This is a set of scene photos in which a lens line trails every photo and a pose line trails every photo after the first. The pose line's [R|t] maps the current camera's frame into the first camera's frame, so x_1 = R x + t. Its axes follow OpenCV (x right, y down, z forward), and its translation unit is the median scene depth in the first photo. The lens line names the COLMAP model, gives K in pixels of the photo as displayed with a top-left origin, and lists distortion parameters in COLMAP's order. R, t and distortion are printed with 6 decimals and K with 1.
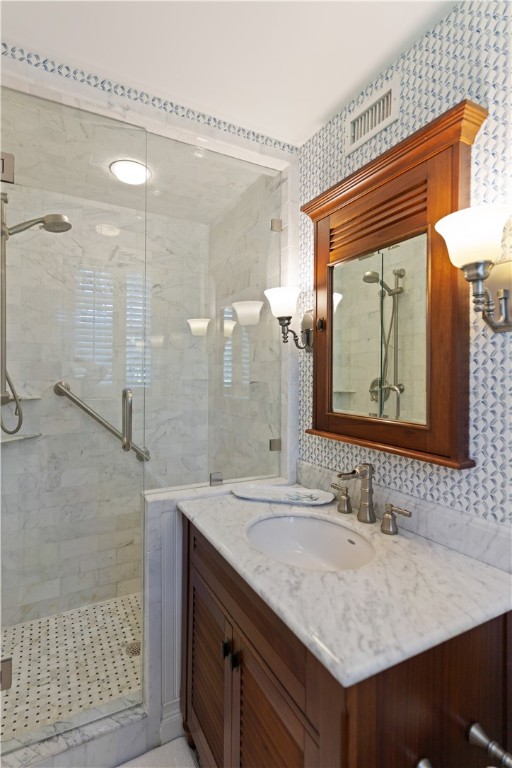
lens RADIAL K [[372.6, 0, 258.5], [0, 372.6, 381.9], [0, 0, 1]] dist [0.003851, -0.001320]
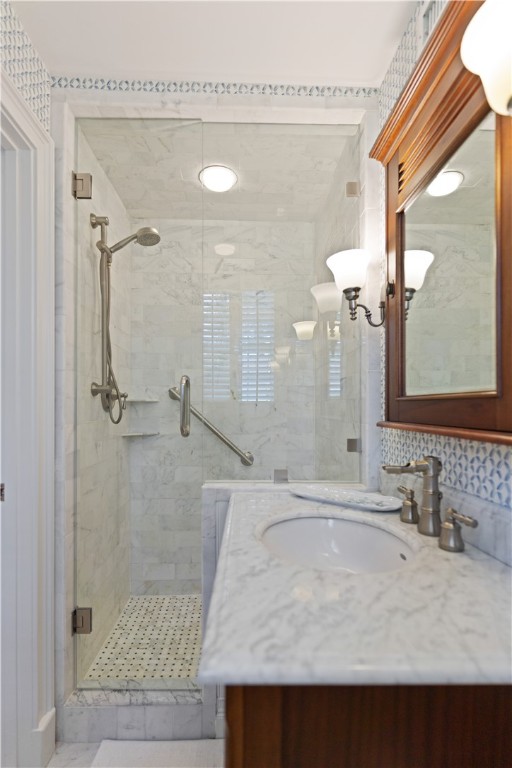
lens RADIAL K [[372.6, 0, 244.8], [0, 372.6, 407.3], [0, 0, 1]] dist [0.003851, -0.001320]
pose [[0.897145, -0.002377, -0.441730, 0.230286], [-0.000889, 0.999974, -0.007186, 0.102570], [0.441736, 0.006840, 0.897119, 0.138324]]
